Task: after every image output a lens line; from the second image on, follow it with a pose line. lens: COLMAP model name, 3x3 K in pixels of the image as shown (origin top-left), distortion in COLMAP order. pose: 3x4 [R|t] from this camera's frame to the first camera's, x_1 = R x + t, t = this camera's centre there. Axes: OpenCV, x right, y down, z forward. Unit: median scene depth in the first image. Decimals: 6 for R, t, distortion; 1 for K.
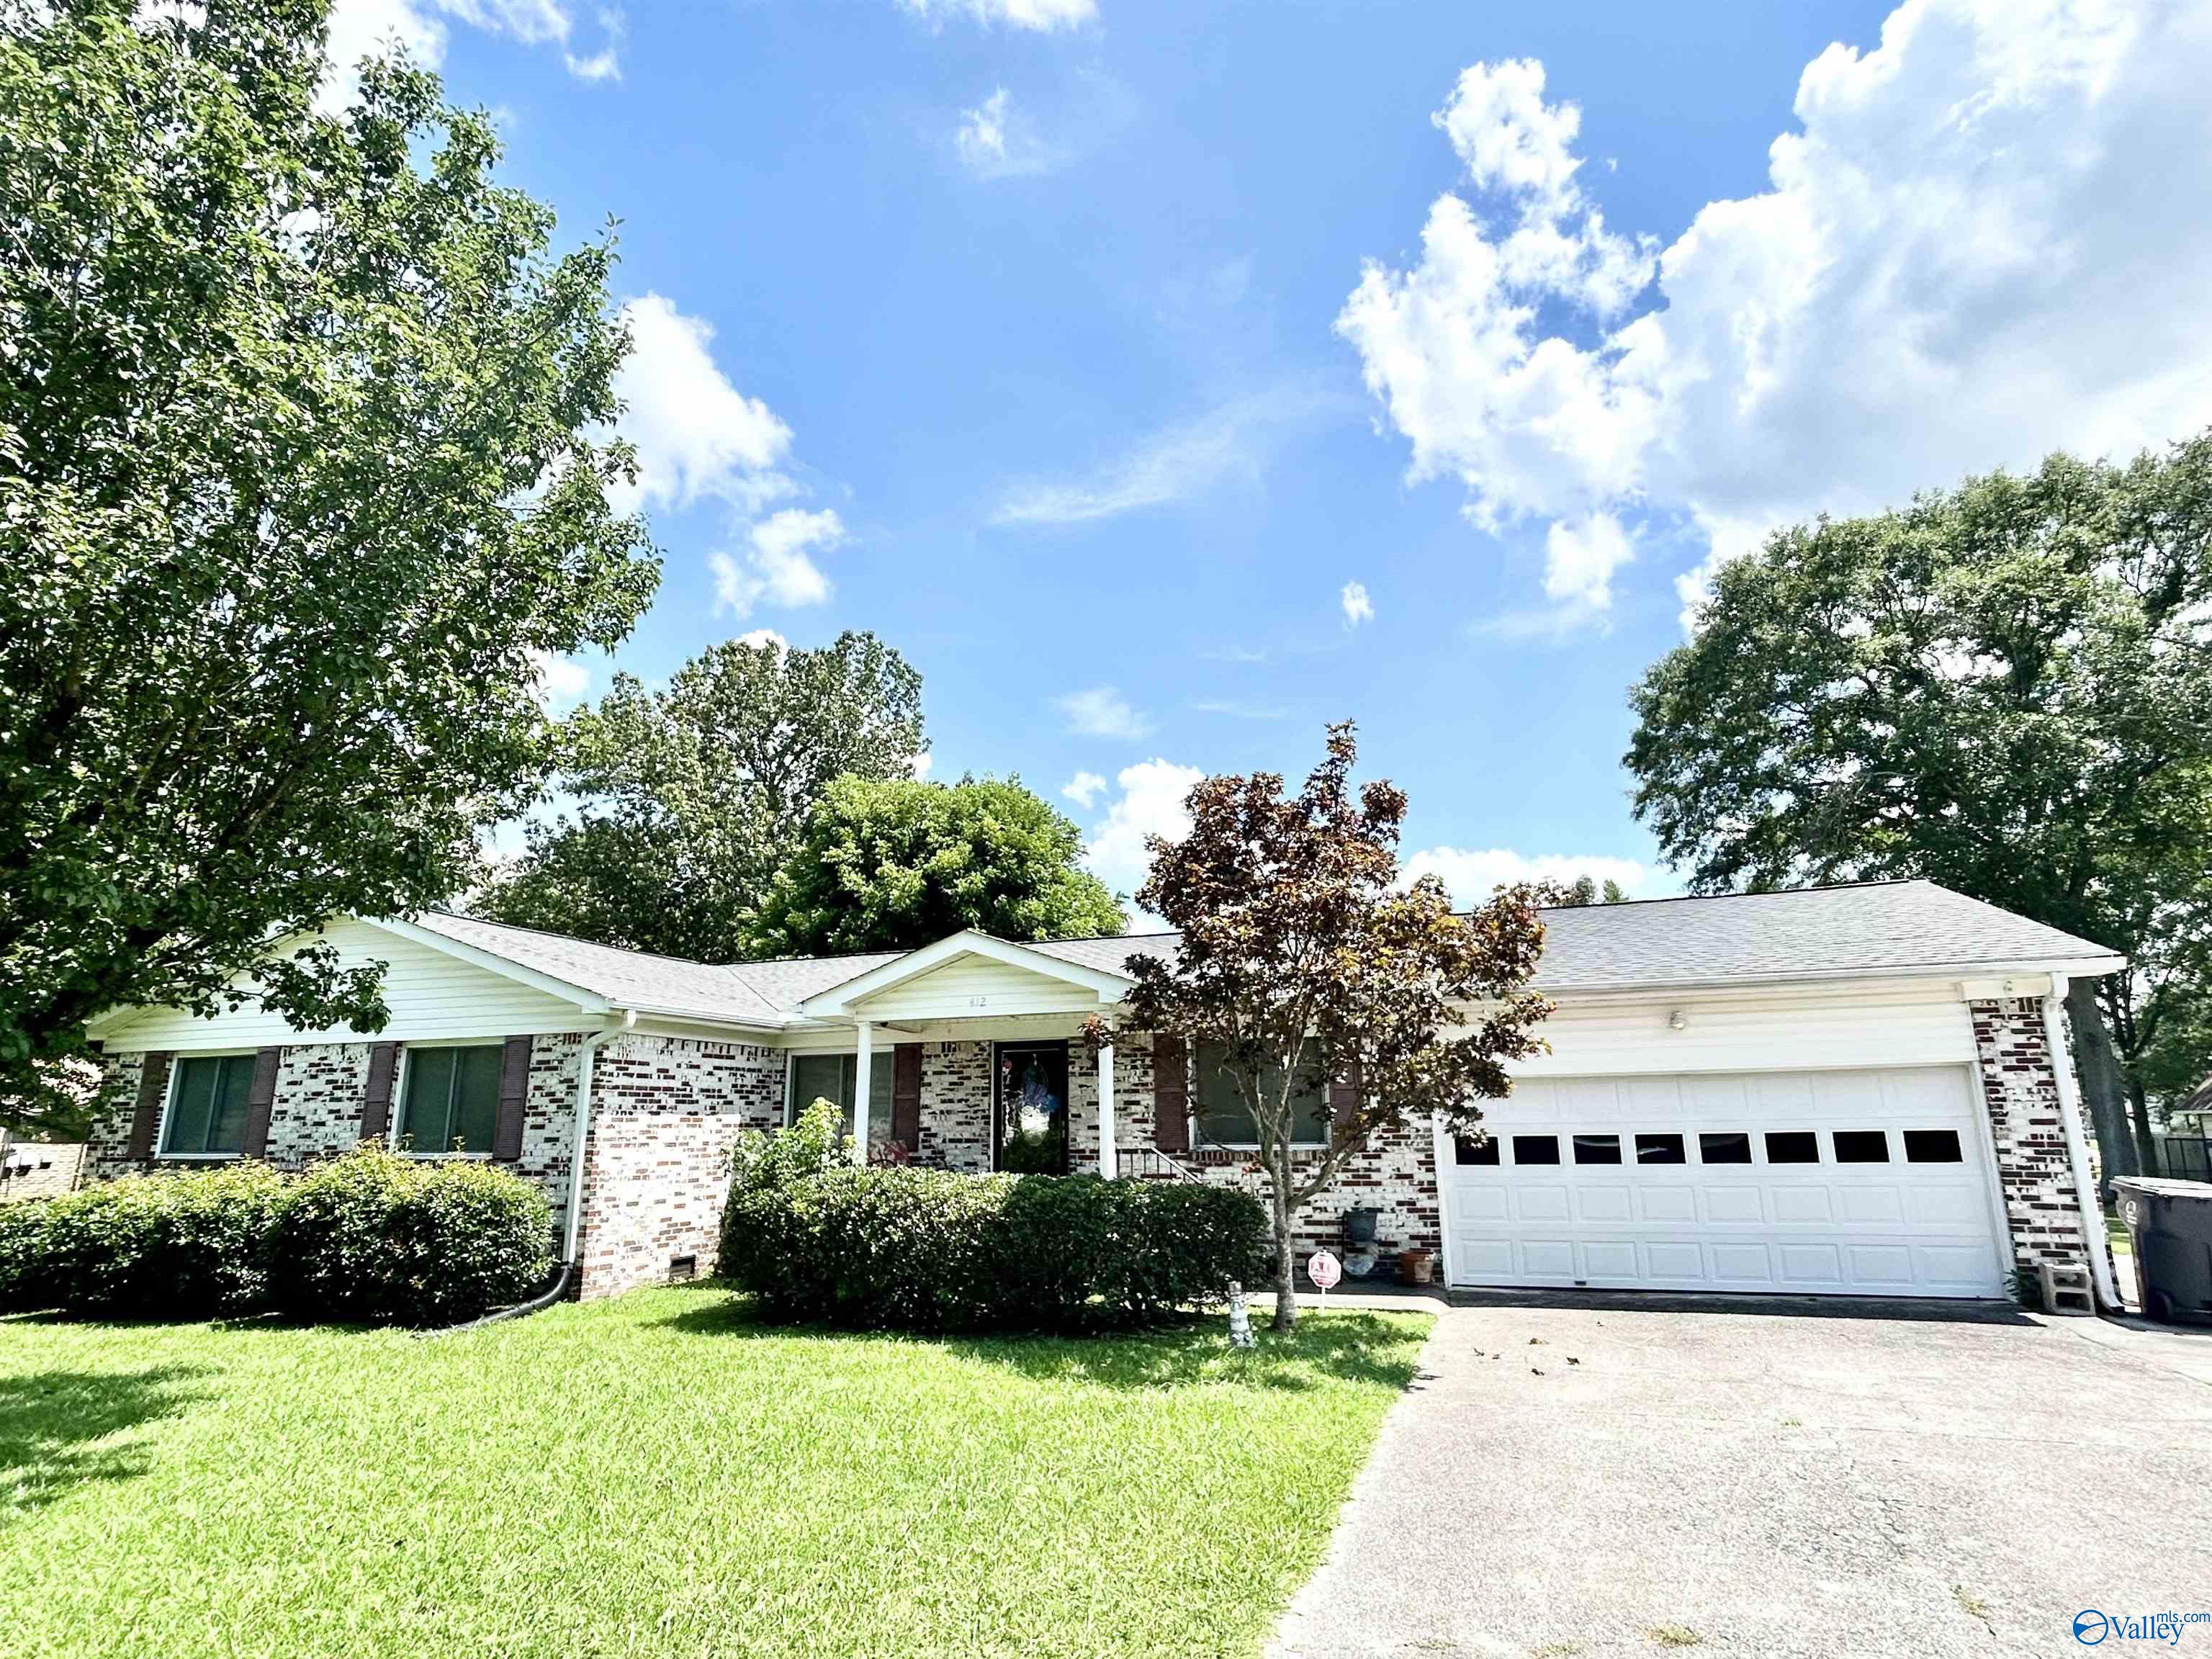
lens RADIAL K [[1172.3, 0, 1108.7], [0, 1172.3, 804.9], [0, 0, 1]] dist [-0.002550, 0.002897]
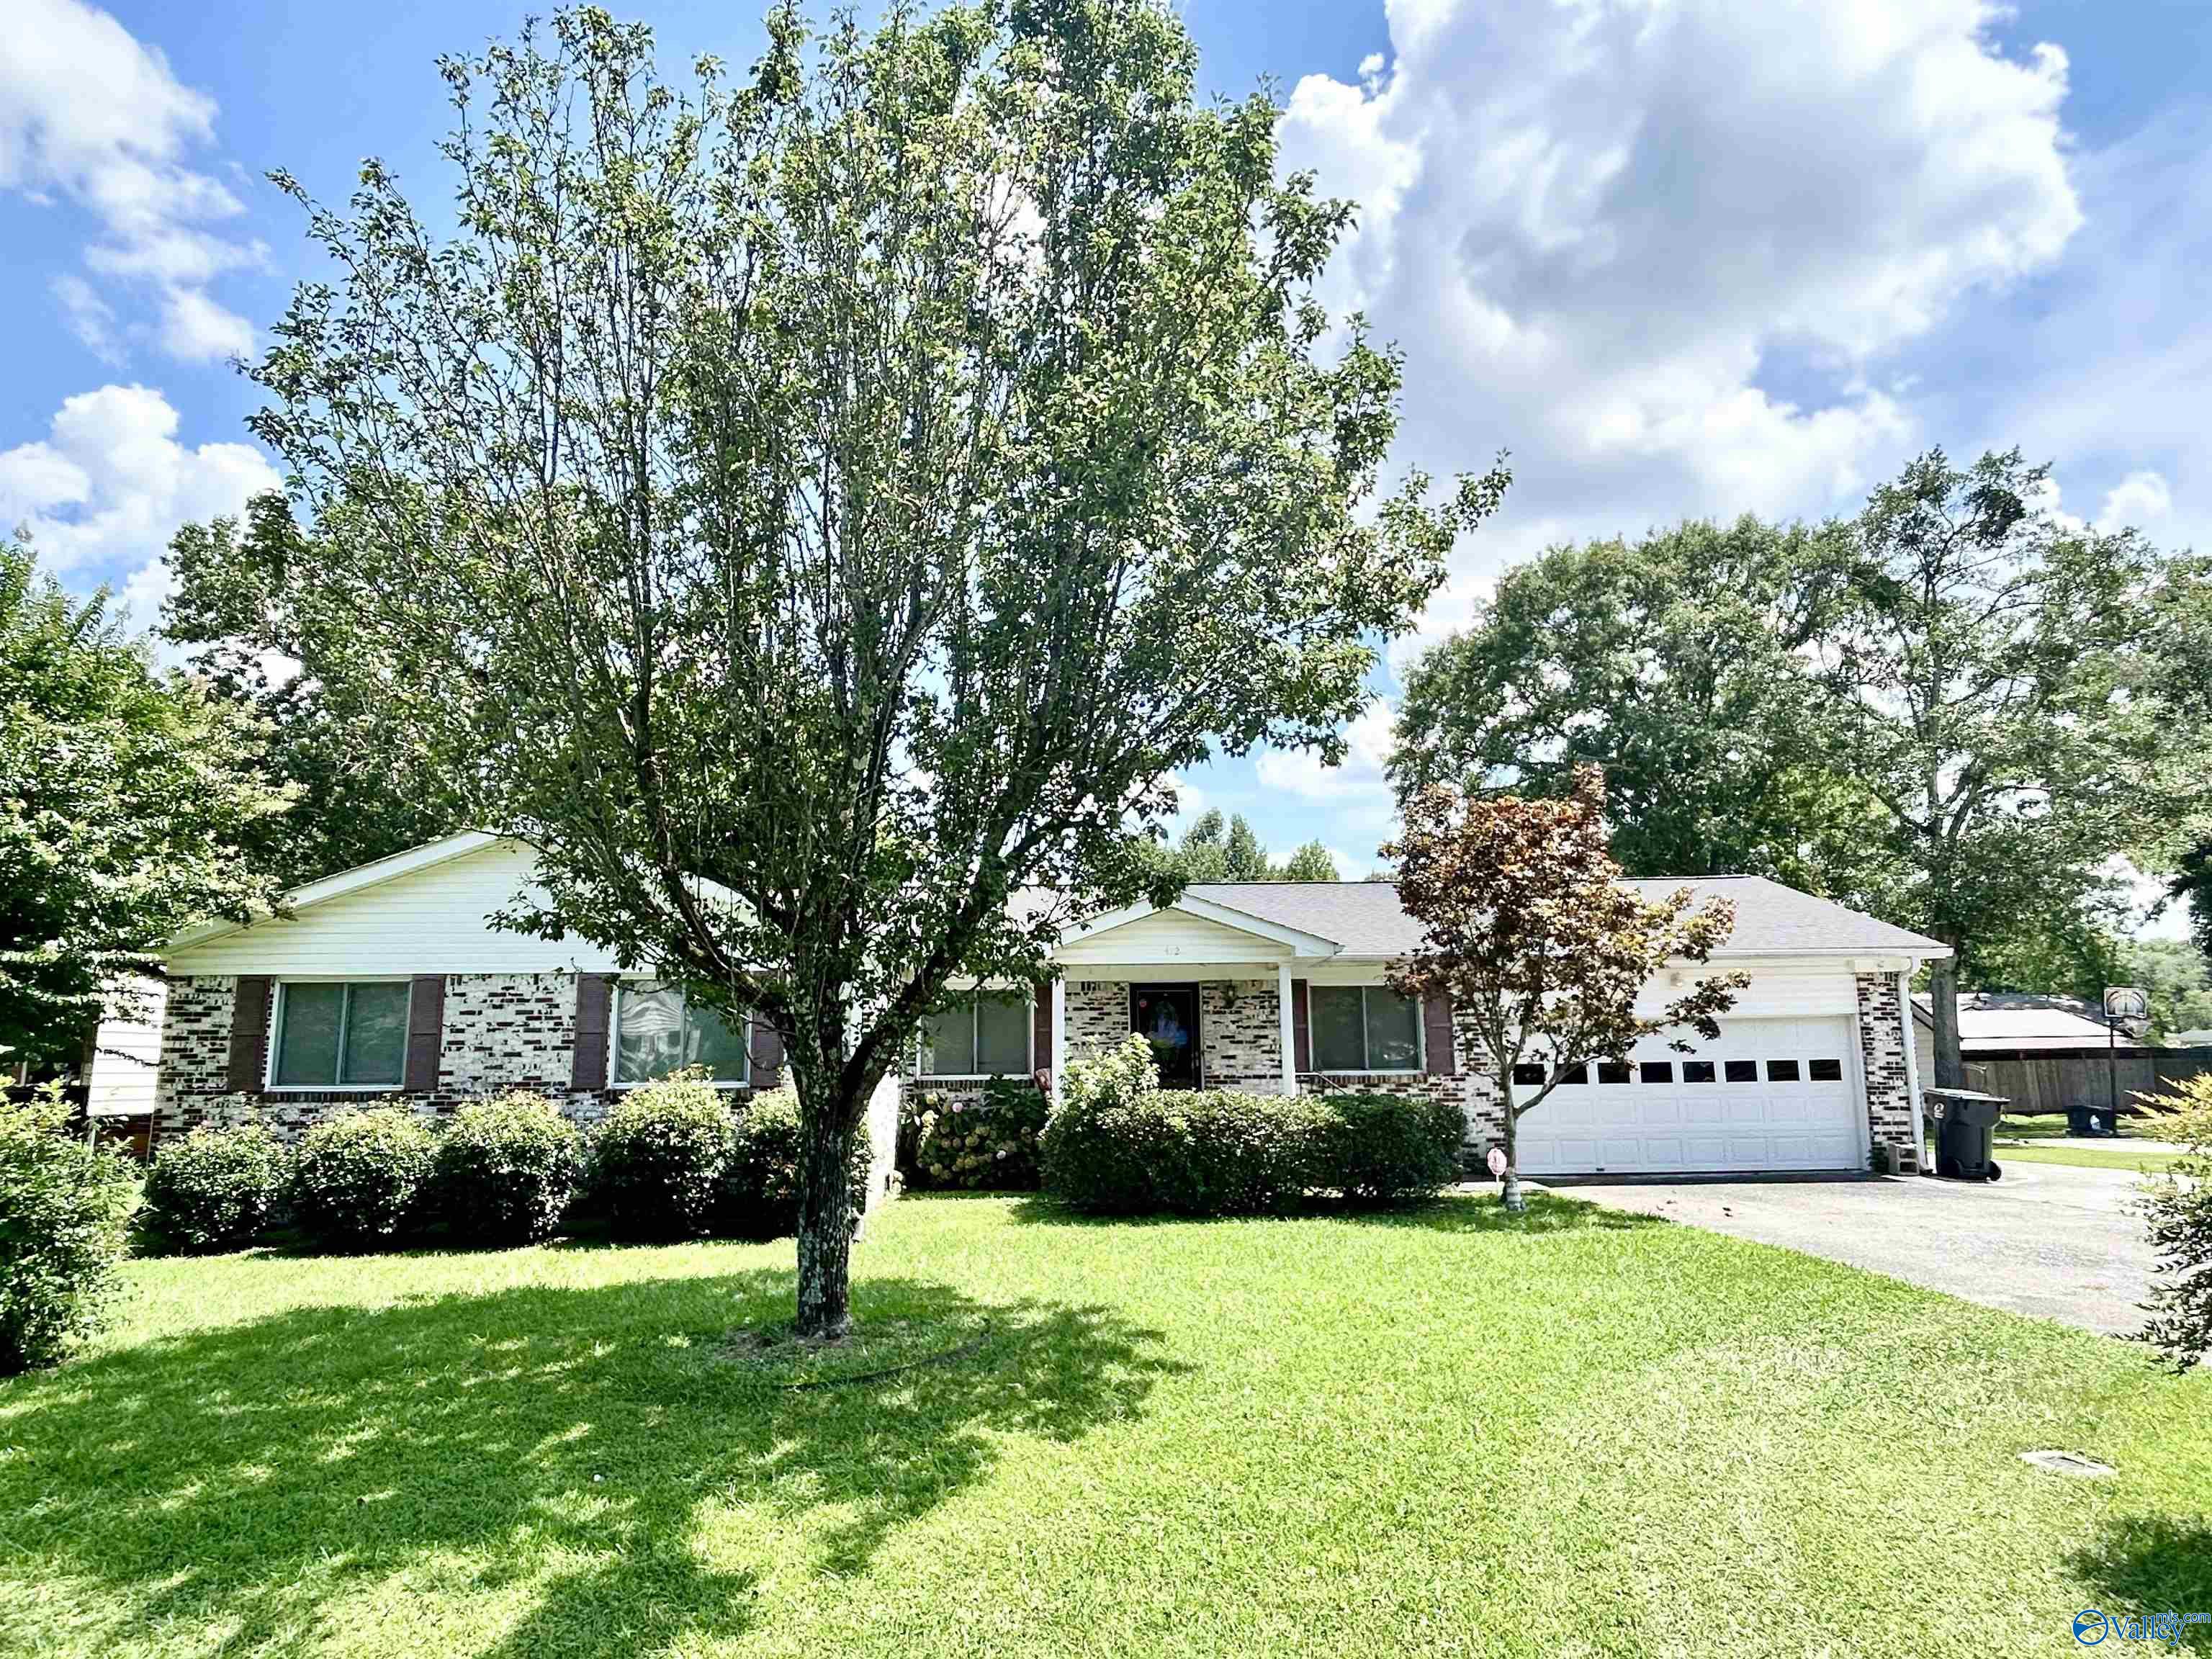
lens RADIAL K [[1298.4, 0, 1103.2], [0, 1298.4, 819.4], [0, 0, 1]] dist [-0.003380, 0.007948]
pose [[0.936312, 0.062349, 0.345590, -0.651180], [-0.093399, 0.992881, 0.073920, -0.050696], [-0.338521, -0.101490, 0.935470, -0.166131]]
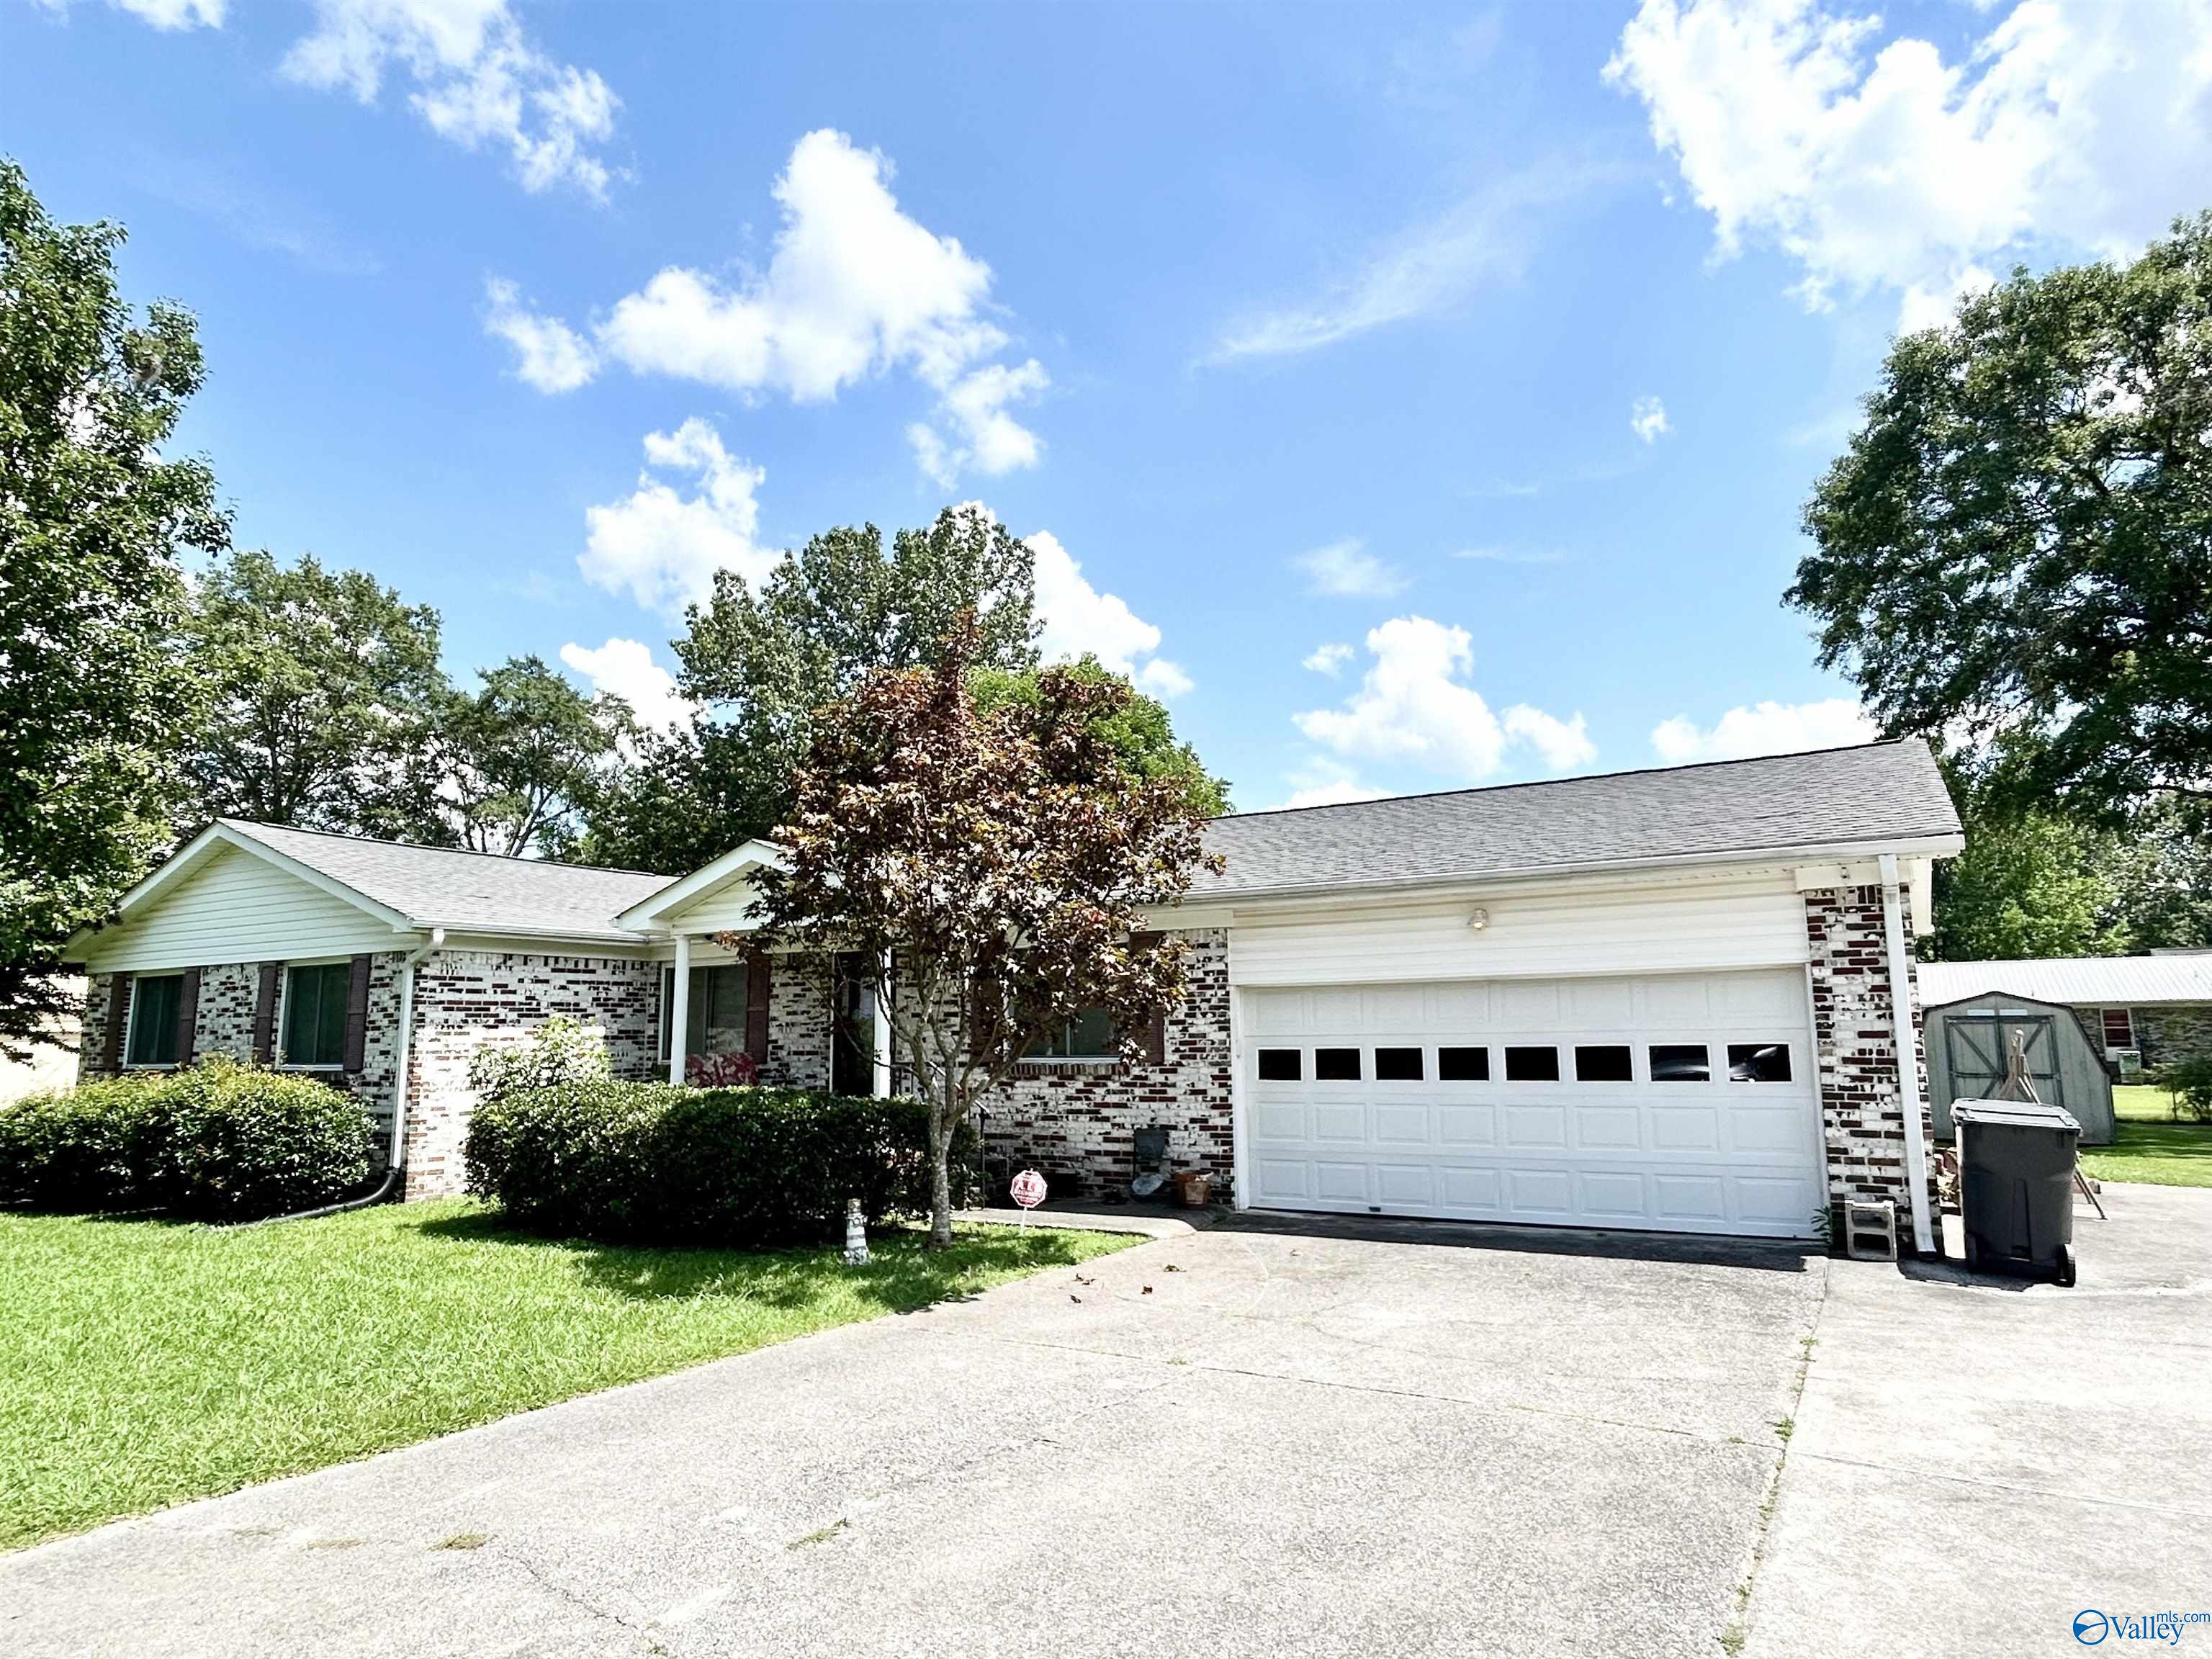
lens RADIAL K [[1298.4, 0, 1106.7], [0, 1298.4, 786.1], [0, 0, 1]] dist [-0.003380, 0.007948]
pose [[0.980074, -0.039074, -0.194752, 0.387732], [0.054721, 0.995634, 0.075620, -0.003182], [0.190947, -0.084770, 0.977933, 0.010801]]
